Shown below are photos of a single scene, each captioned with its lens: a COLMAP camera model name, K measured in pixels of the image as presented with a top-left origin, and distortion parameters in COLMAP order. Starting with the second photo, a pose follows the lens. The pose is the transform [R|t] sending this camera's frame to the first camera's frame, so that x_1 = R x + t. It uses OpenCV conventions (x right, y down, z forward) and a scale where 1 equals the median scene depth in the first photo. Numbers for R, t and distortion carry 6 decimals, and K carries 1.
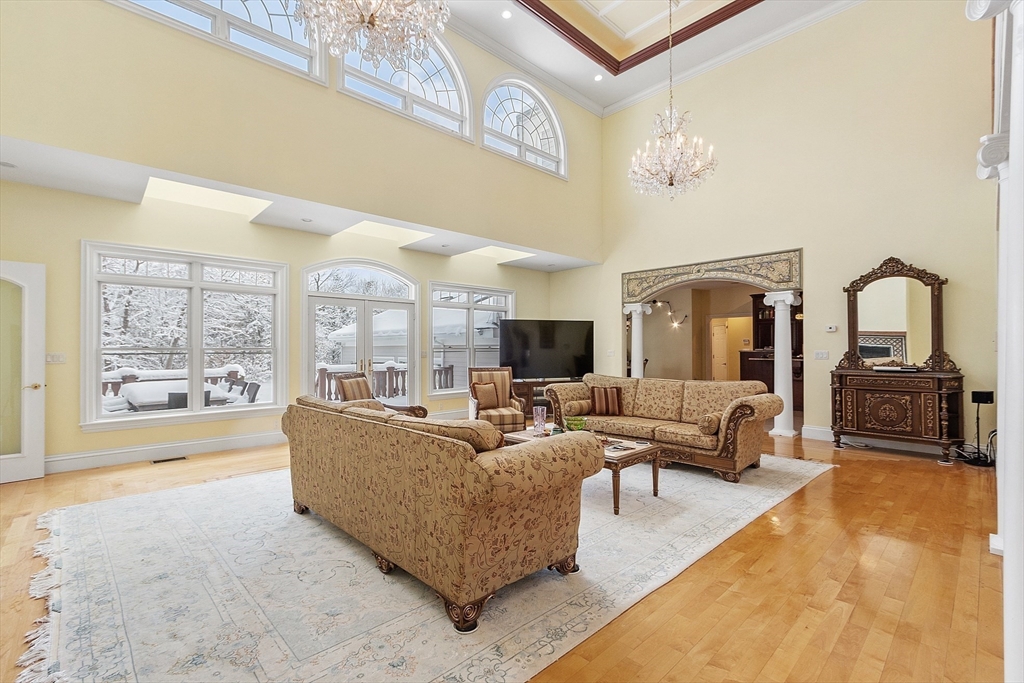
lens RADIAL K [[459.7, 0, 515.3], [0, 459.7, 342.0], [0, 0, 1]] dist [-0.000284, -0.000722]
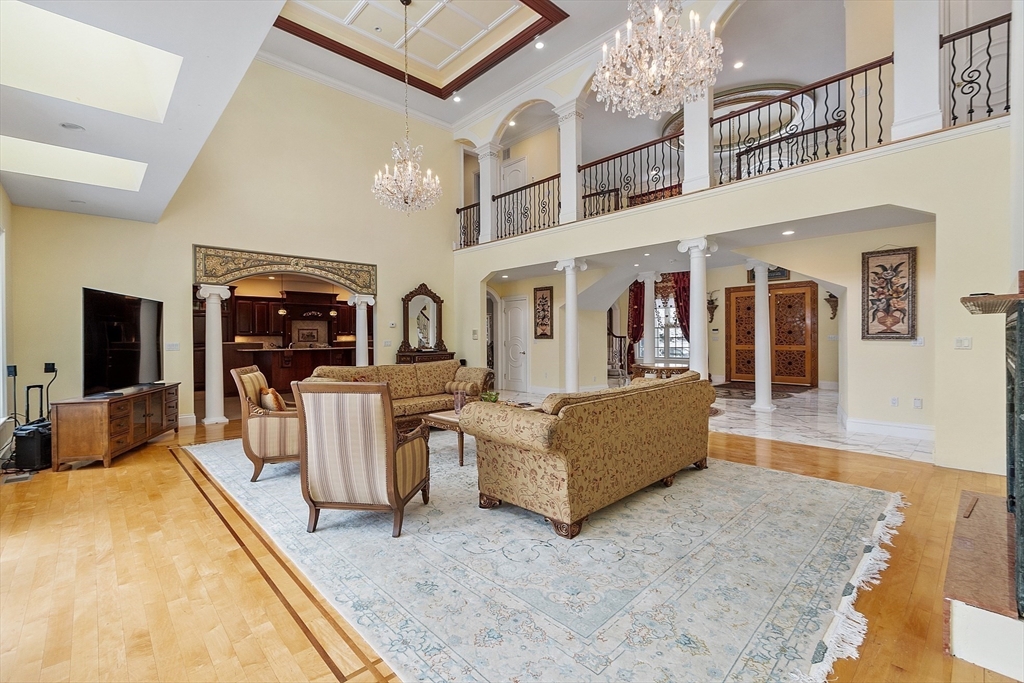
lens RADIAL K [[434.1, 0, 516.0], [0, 434.1, 338.2], [0, 0, 1]] dist [0.000224, -0.000033]
pose [[0.002686, 0.000113, 0.999996, -0.695012], [-0.004144, 0.999991, -0.000102, 0.011535], [-0.999988, -0.004144, 0.002686, 0.616031]]
